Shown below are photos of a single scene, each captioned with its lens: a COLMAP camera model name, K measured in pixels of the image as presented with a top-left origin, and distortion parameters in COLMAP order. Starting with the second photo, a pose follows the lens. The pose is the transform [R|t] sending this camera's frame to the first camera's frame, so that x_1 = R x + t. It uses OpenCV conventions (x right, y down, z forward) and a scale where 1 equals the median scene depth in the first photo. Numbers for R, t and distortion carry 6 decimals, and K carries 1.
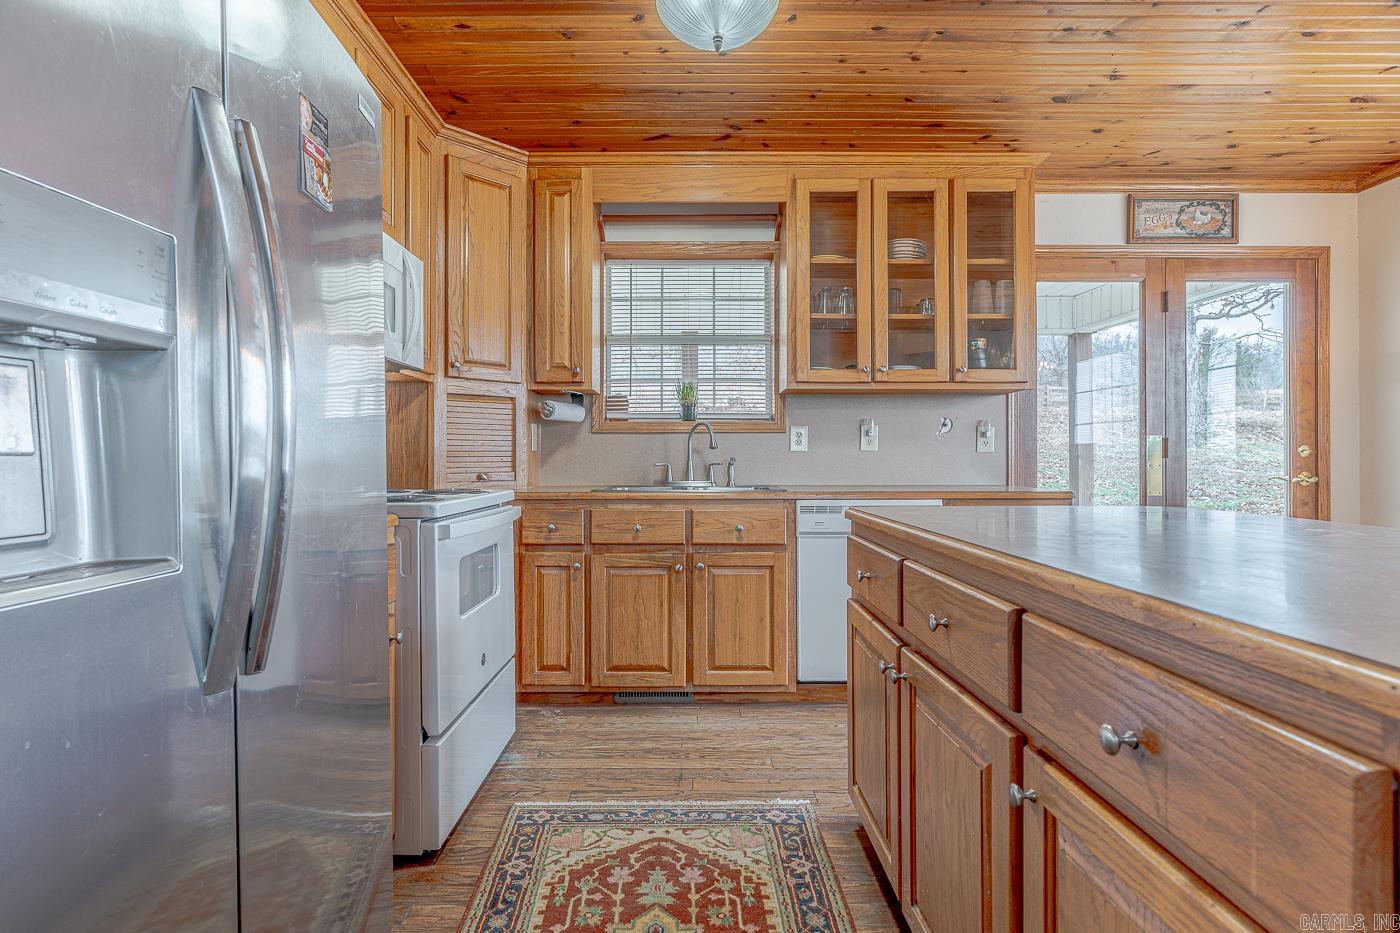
lens RADIAL K [[680.5, 0, 686.2], [0, 680.5, 454.6], [0, 0, 1]] dist [-0.002706, 0.001646]
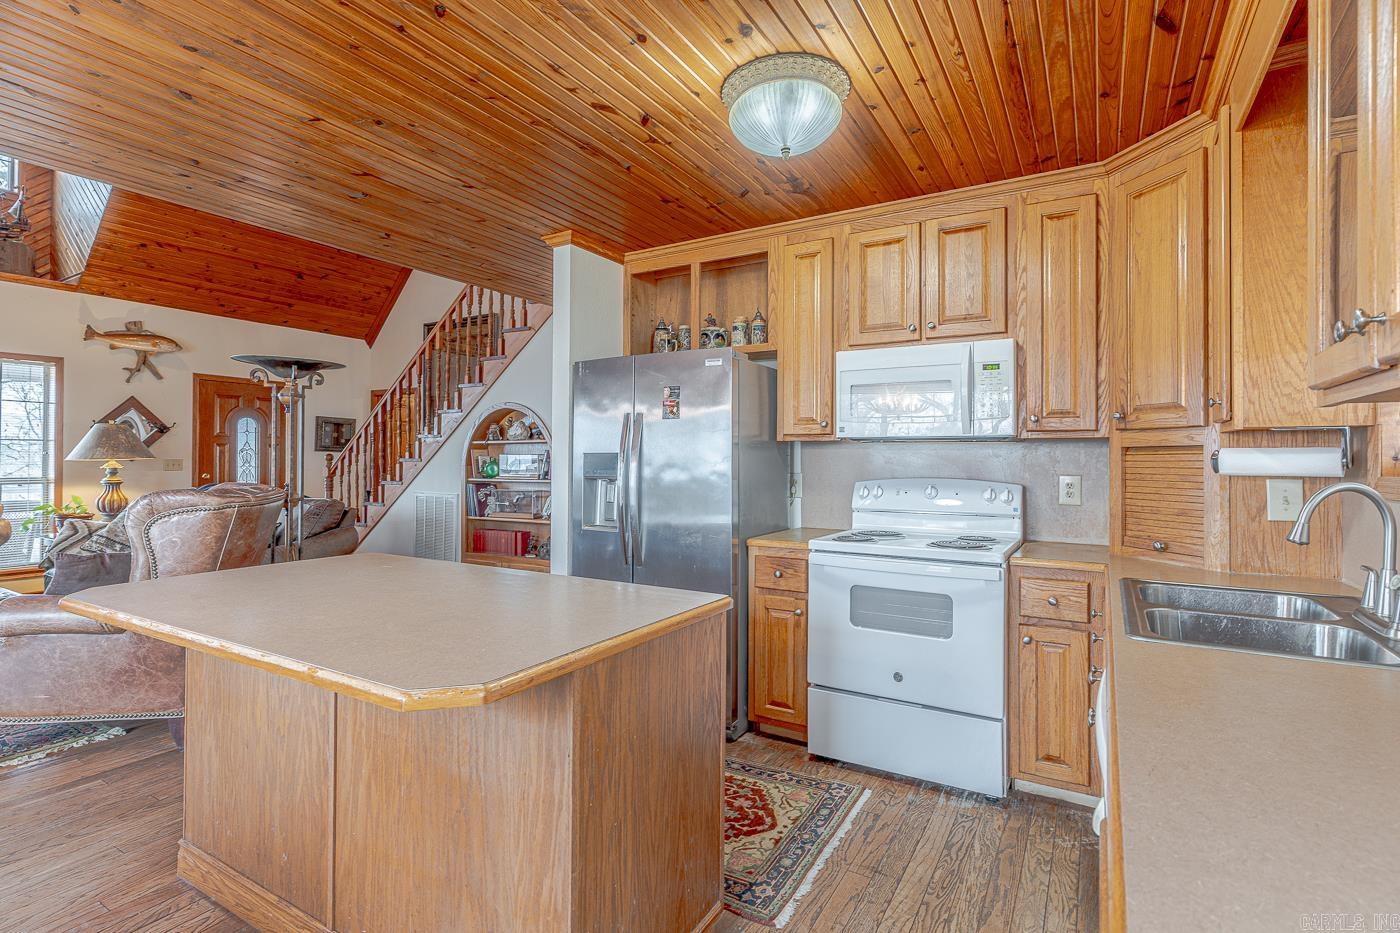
lens RADIAL K [[678.8, 0, 696.0], [0, 678.8, 455.6], [0, 0, 1]] dist [-0.003365, 0.000144]
pose [[-0.511790, -0.006244, -0.859088, 0.729029], [0.001924, 0.999963, -0.008414, -0.074819], [0.859109, -0.005959, -0.511759, 0.990586]]
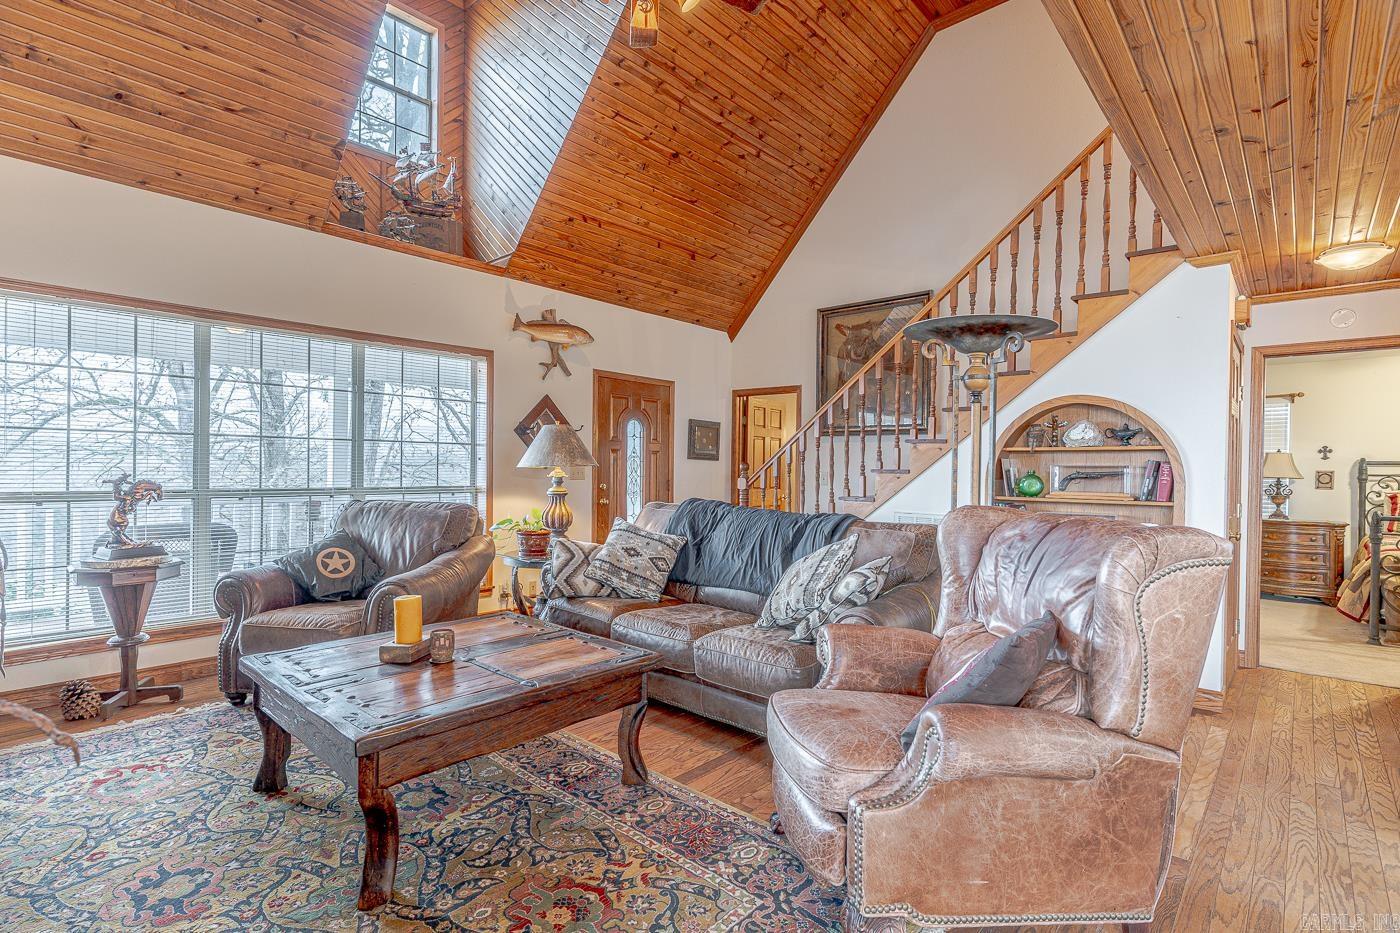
lens RADIAL K [[680.5, 0, 694.1], [0, 680.5, 473.0], [0, 0, 1]] dist [0.001022, 0.000557]
pose [[-0.666857, -0.003372, -0.745178, 0.949718], [-0.009186, 0.999951, 0.003696, -0.077747], [0.745129, 0.009310, -0.666855, -0.106506]]
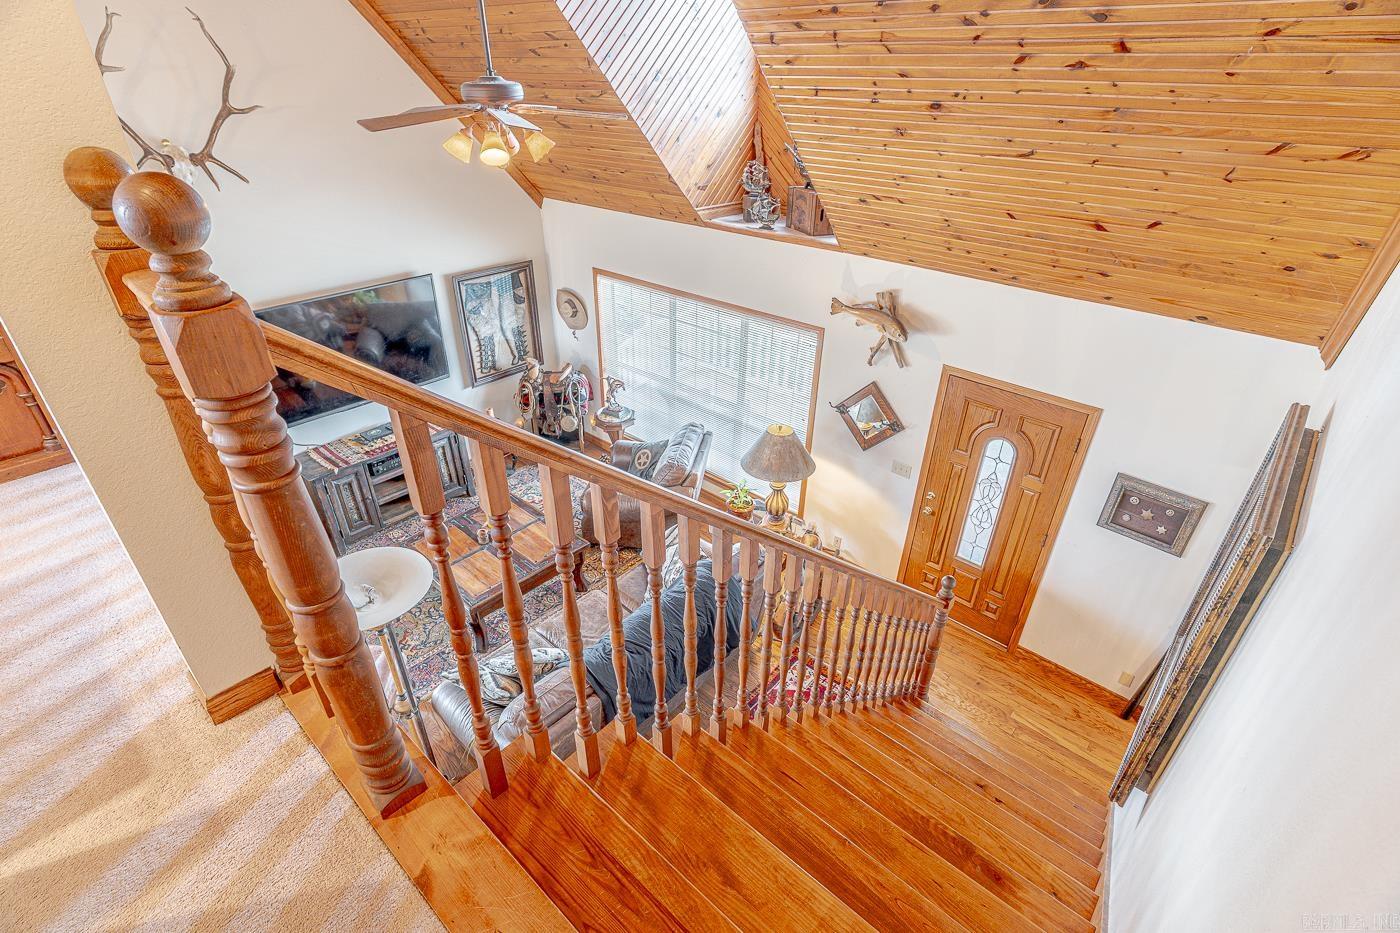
lens RADIAL K [[668.5, 0, 697.7], [0, 668.5, 474.0], [0, 0, 1]] dist [-0.002677, -0.000016]
pose [[-0.741552, -0.354413, 0.569642, -0.996989], [-0.012744, 0.856365, 0.516214, -1.000067], [-0.670774, 0.375540, -0.639556, -0.191353]]
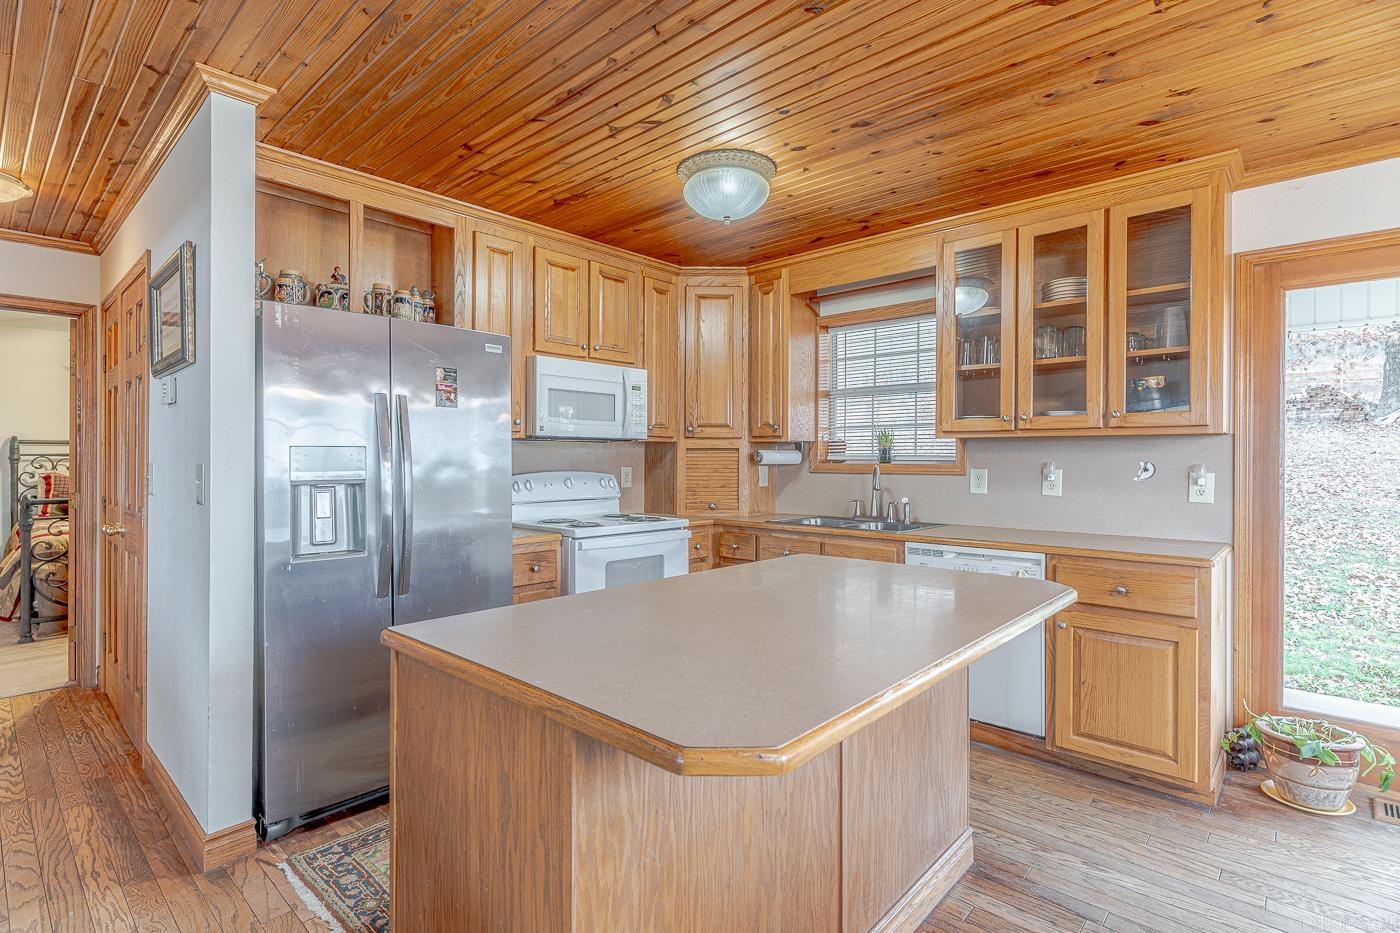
lens RADIAL K [[678.8, 0, 696.0], [0, 678.8, 455.6], [0, 0, 1]] dist [-0.003365, 0.000144]
pose [[0.734669, -0.000626, -0.678426, 0.671311], [0.002304, 0.999996, 0.001573, -0.078859], [0.678422, -0.002719, 0.734667, -0.064257]]
